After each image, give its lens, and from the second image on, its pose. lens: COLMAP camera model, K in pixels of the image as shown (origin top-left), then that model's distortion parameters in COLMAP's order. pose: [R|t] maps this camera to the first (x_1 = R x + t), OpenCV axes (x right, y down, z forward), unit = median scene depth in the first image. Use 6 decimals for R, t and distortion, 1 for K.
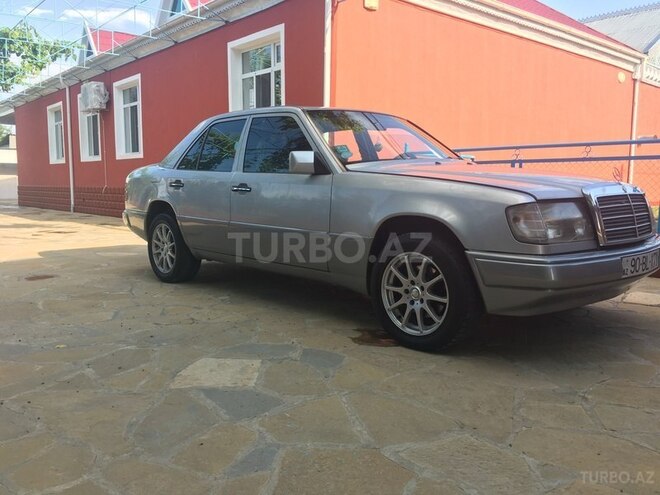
lens RADIAL K [[562.0, 0, 328.2], [0, 562.0, 247.4], [0, 0, 1]] dist [0.083733, -0.120651]
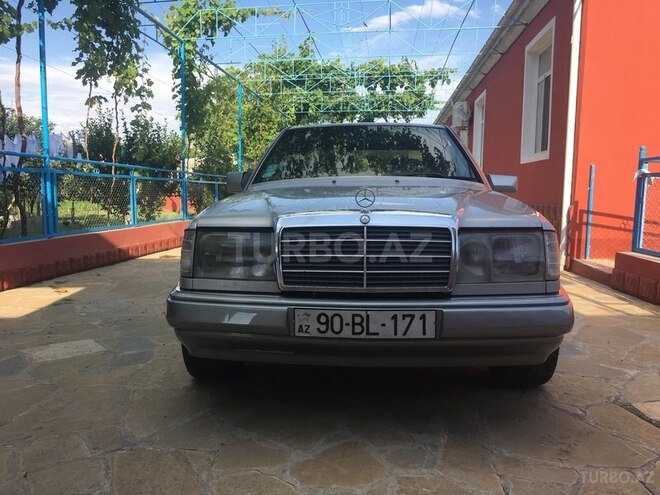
lens RADIAL K [[562.0, 0, 328.2], [0, 562.0, 247.4], [0, 0, 1]] dist [0.083733, -0.120651]
pose [[0.686176, 0.073348, -0.723728, 1.009699], [-0.087027, 0.996035, 0.018433, -0.076025], [0.722211, 0.050336, 0.689839, 0.473879]]
